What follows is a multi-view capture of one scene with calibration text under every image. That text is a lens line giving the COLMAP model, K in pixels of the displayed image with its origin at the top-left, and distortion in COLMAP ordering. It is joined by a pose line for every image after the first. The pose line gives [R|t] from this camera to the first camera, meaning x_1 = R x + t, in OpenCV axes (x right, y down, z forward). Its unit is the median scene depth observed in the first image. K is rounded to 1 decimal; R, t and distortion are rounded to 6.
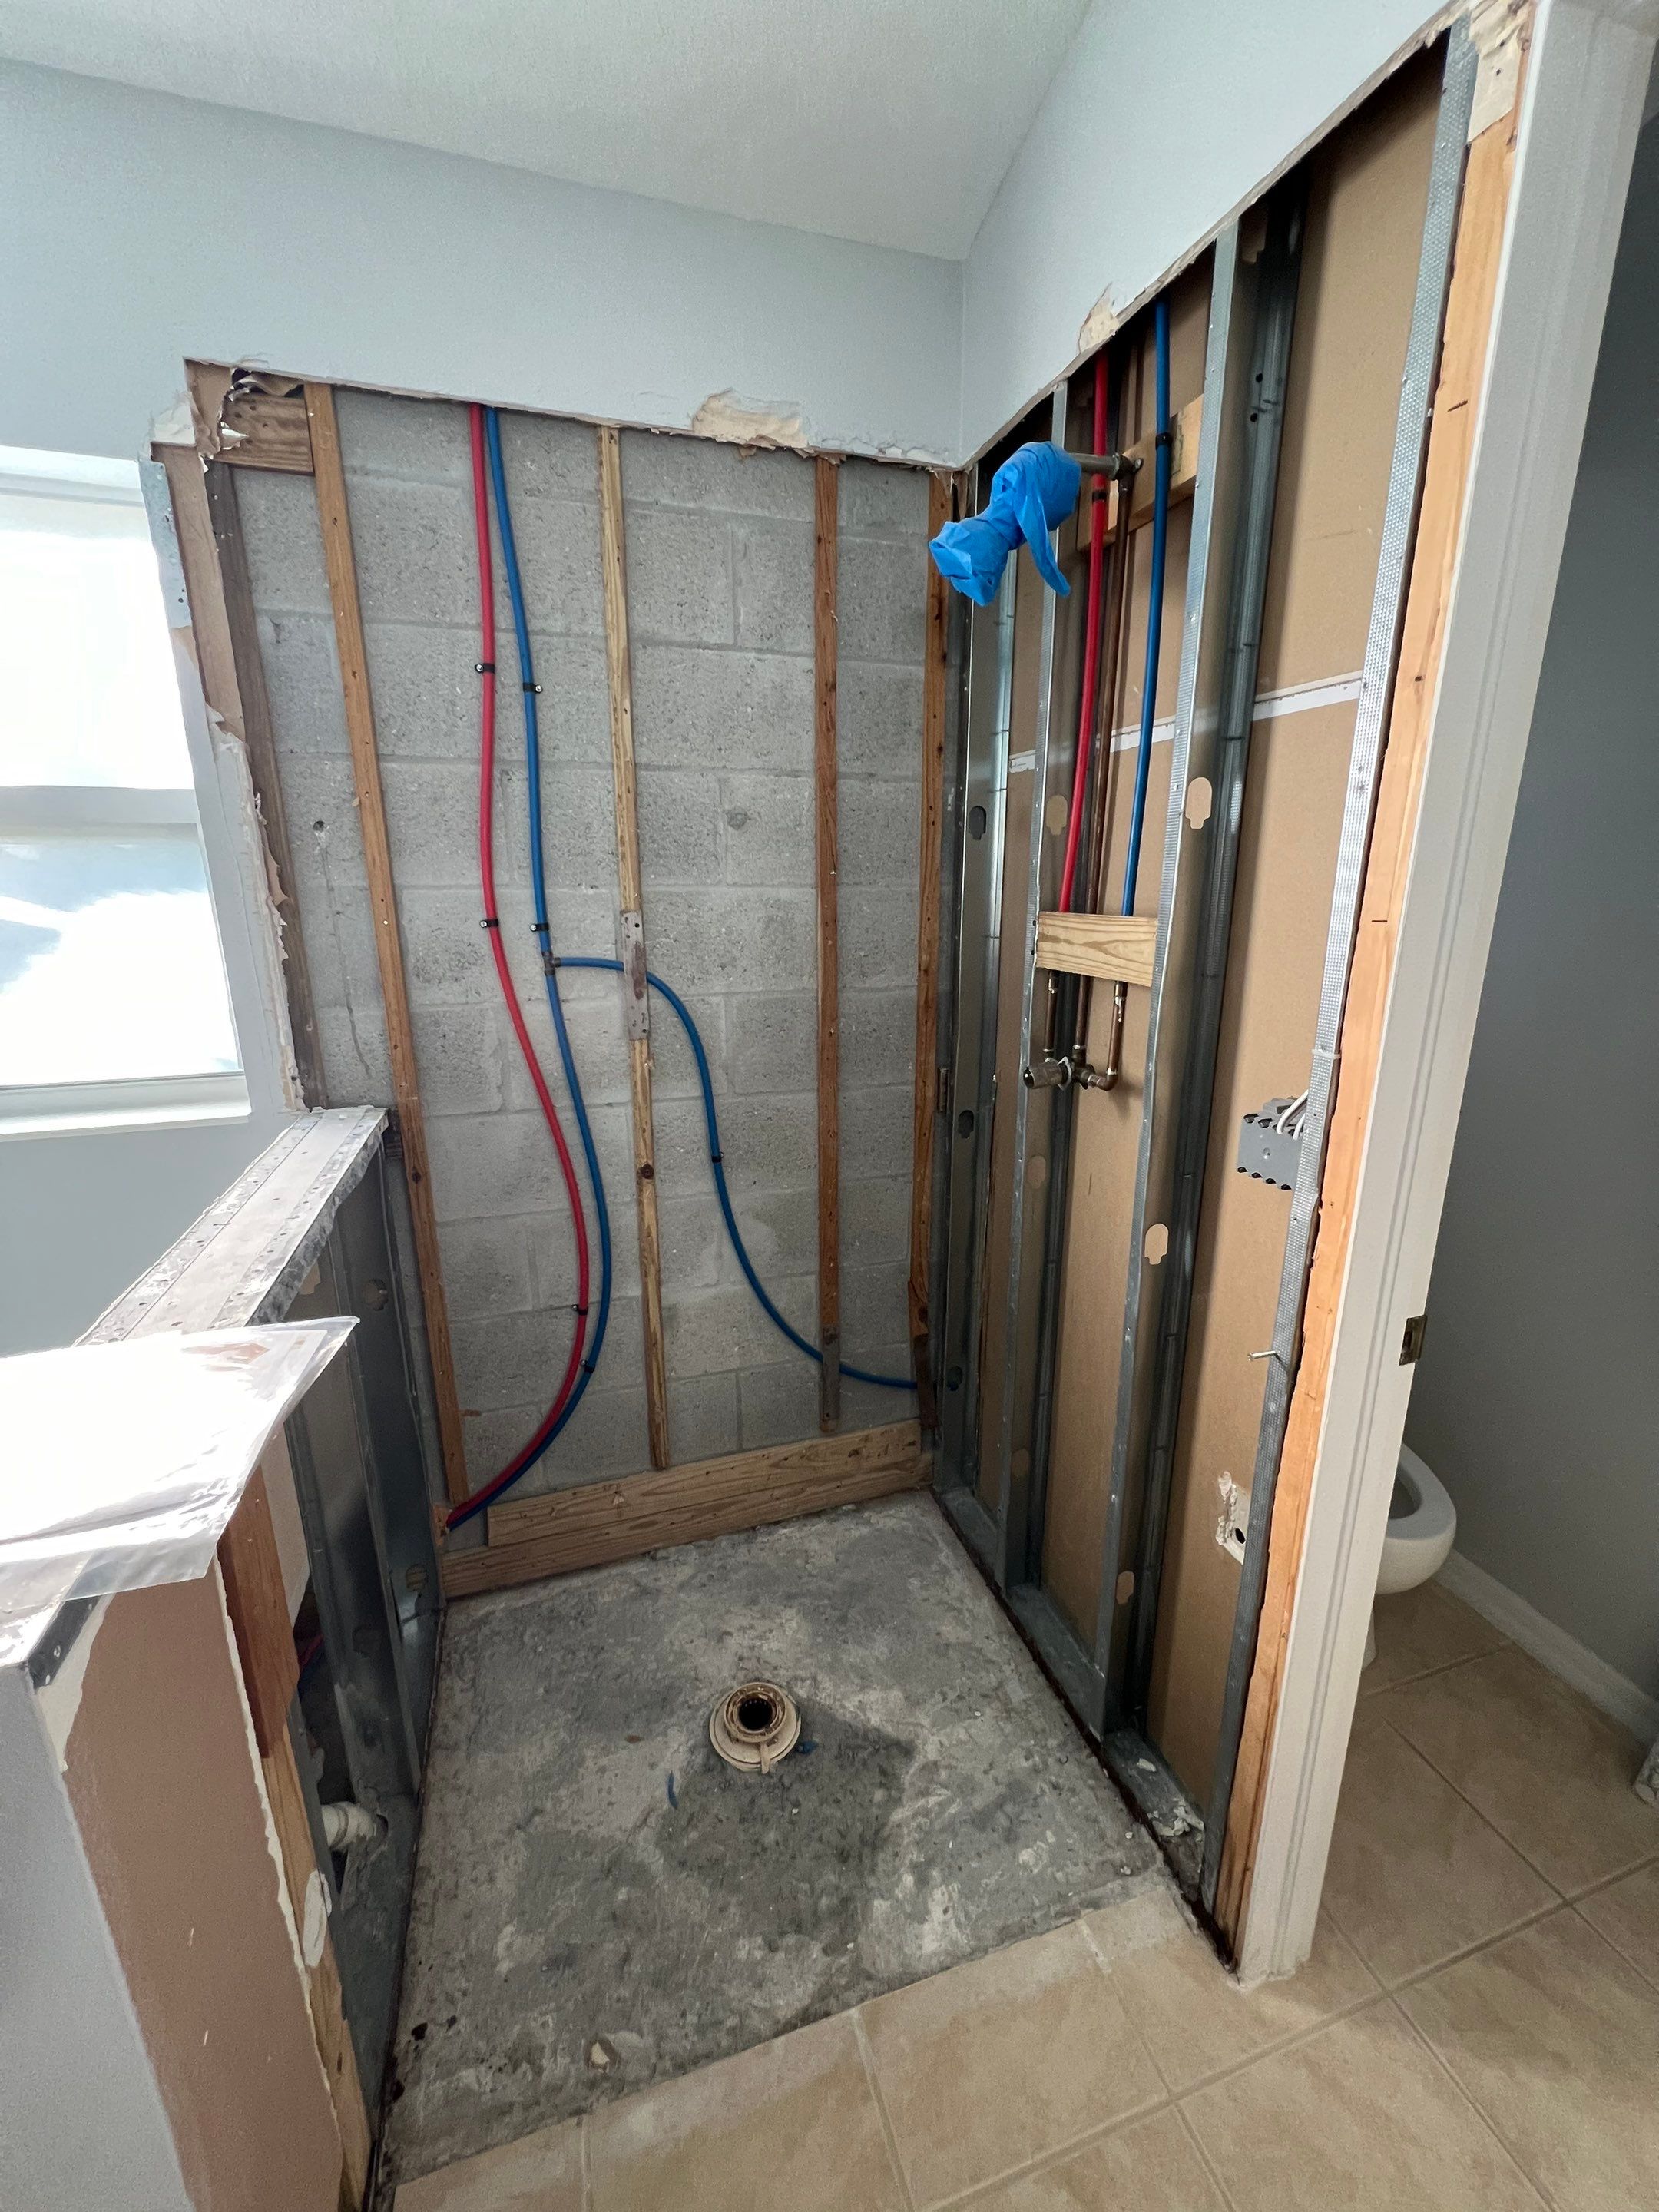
lens RADIAL K [[886.2, 0, 829.5], [0, 886.2, 1106.0], [0, 0, 1]] dist [-0.001255, 0.000006]
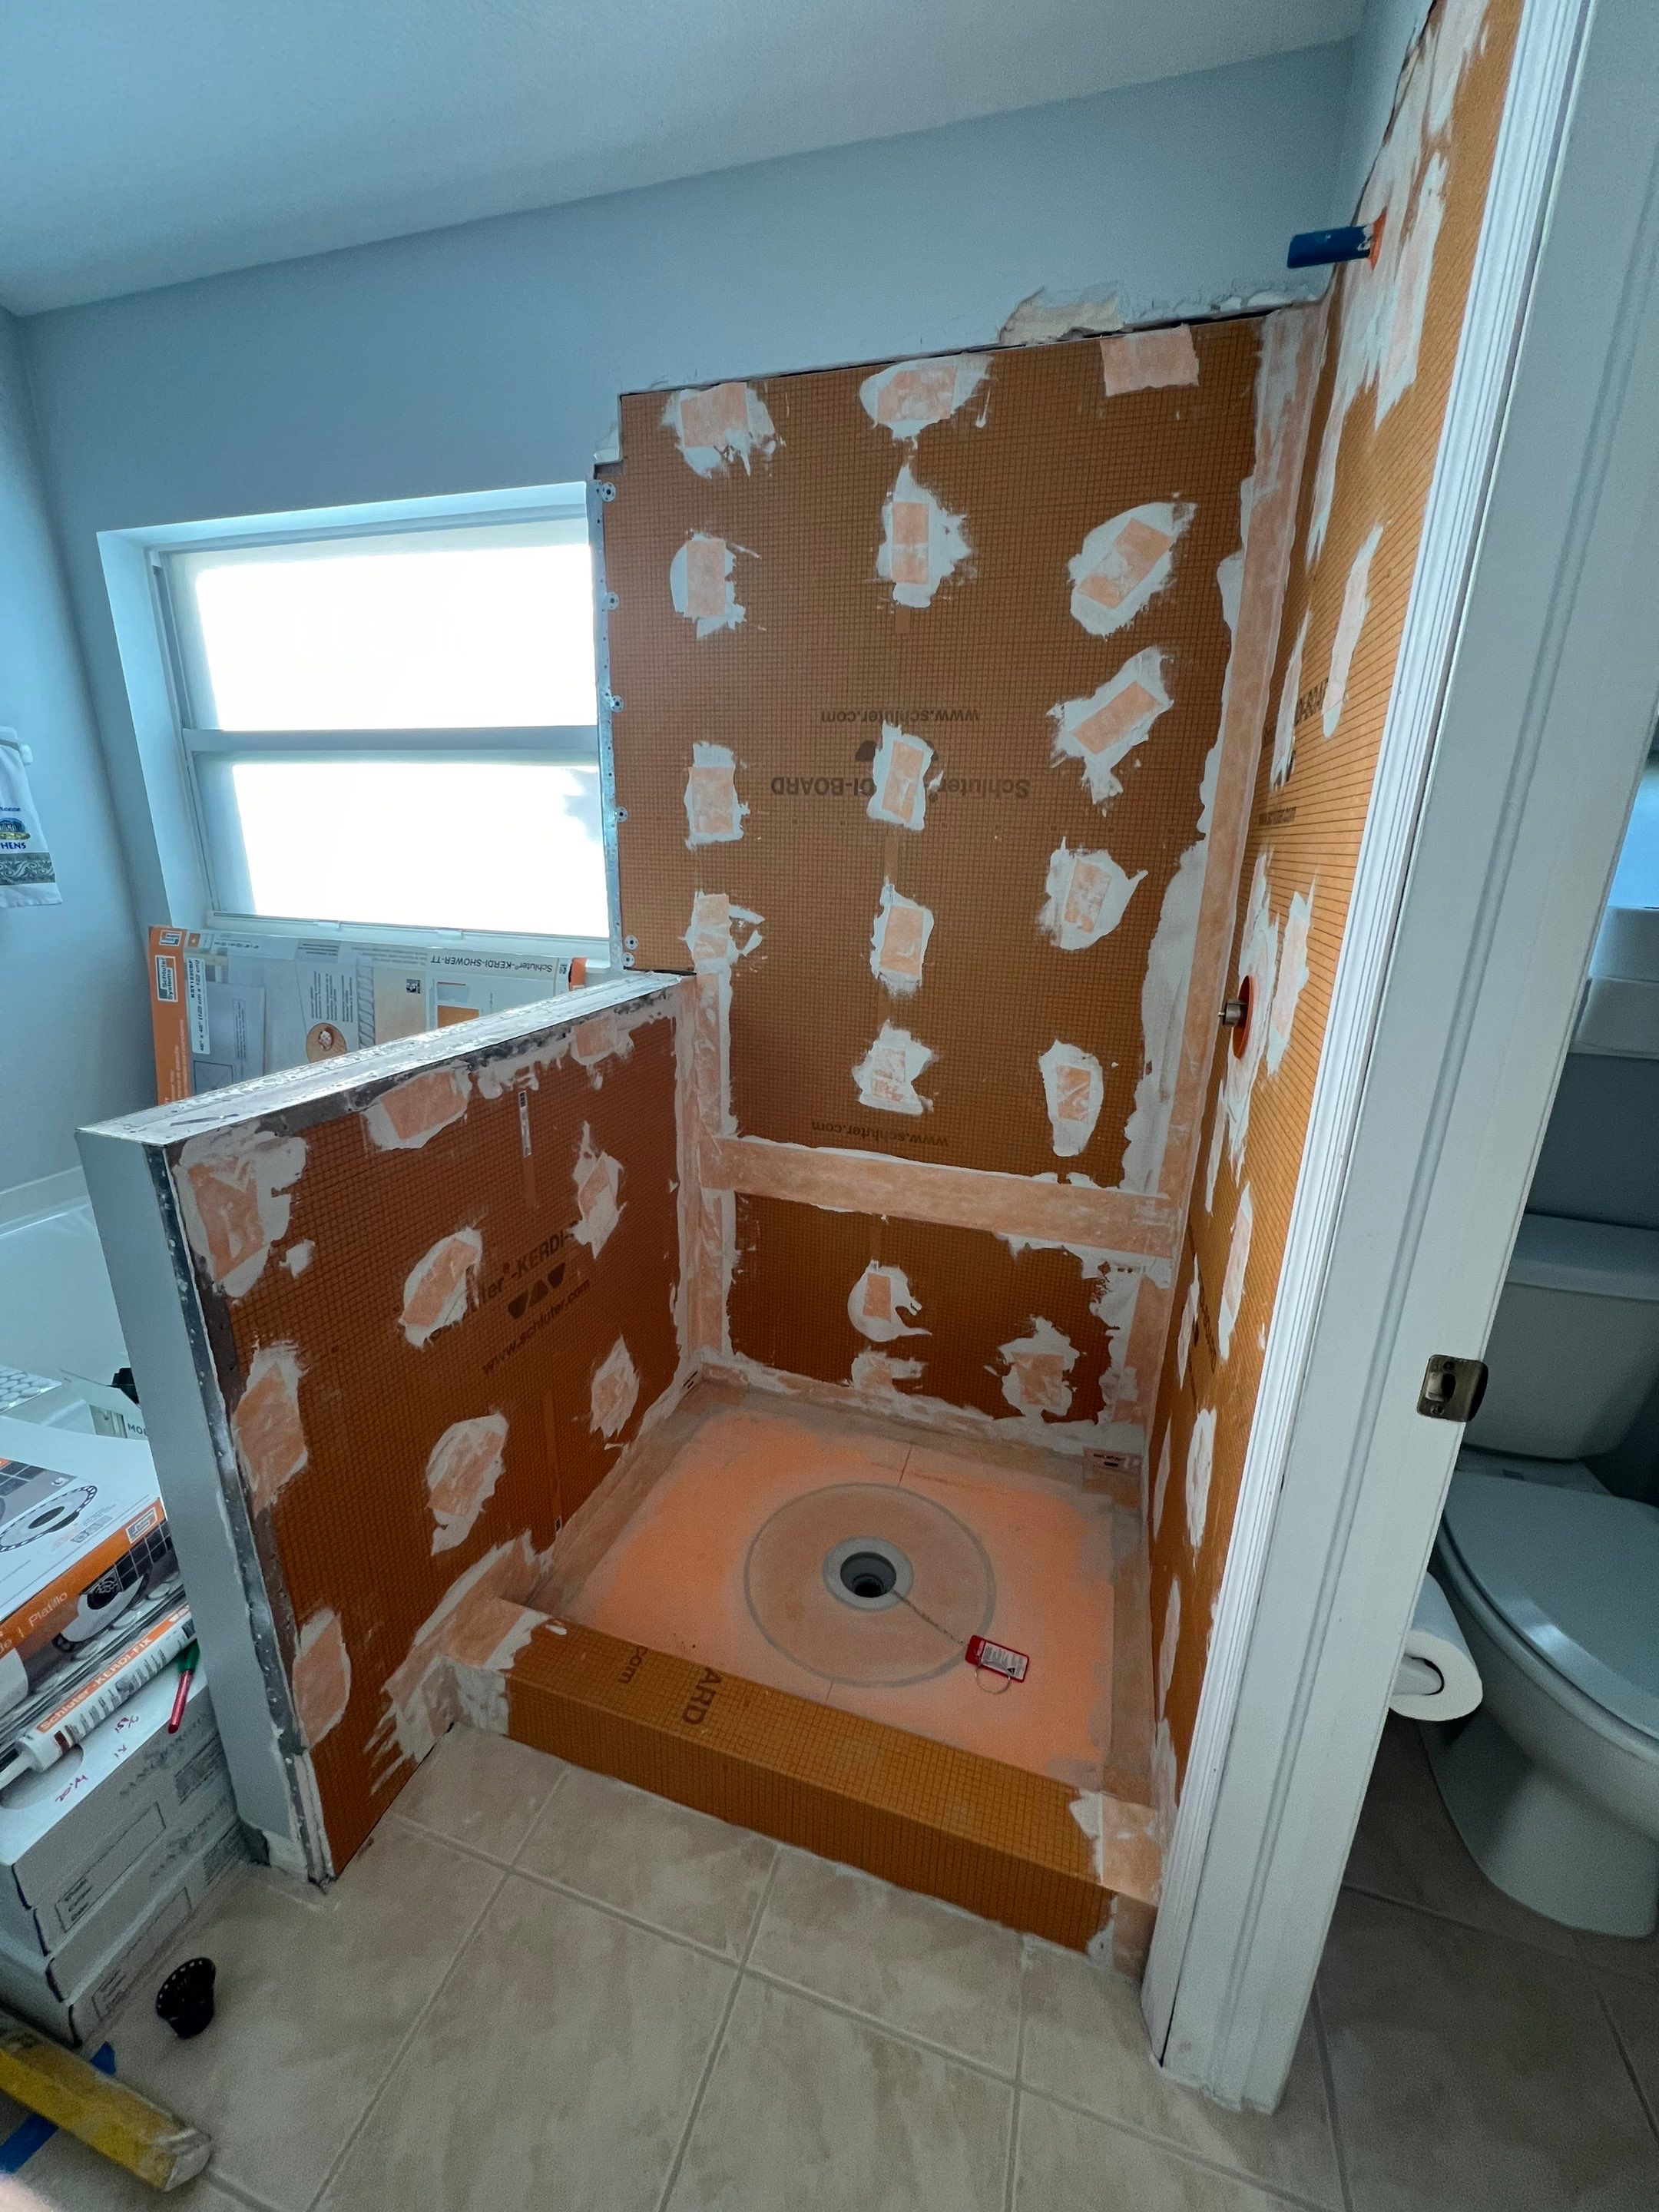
lens RADIAL K [[886.2, 0, 829.5], [0, 886.2, 1106.0], [0, 0, 1]] dist [-0.001255, 0.000006]
pose [[0.816486, 0.189507, -0.545378, 0.470624], [-0.168801, 0.981678, 0.088400, 0.045014], [0.552138, 0.019883, 0.833516, 0.073698]]
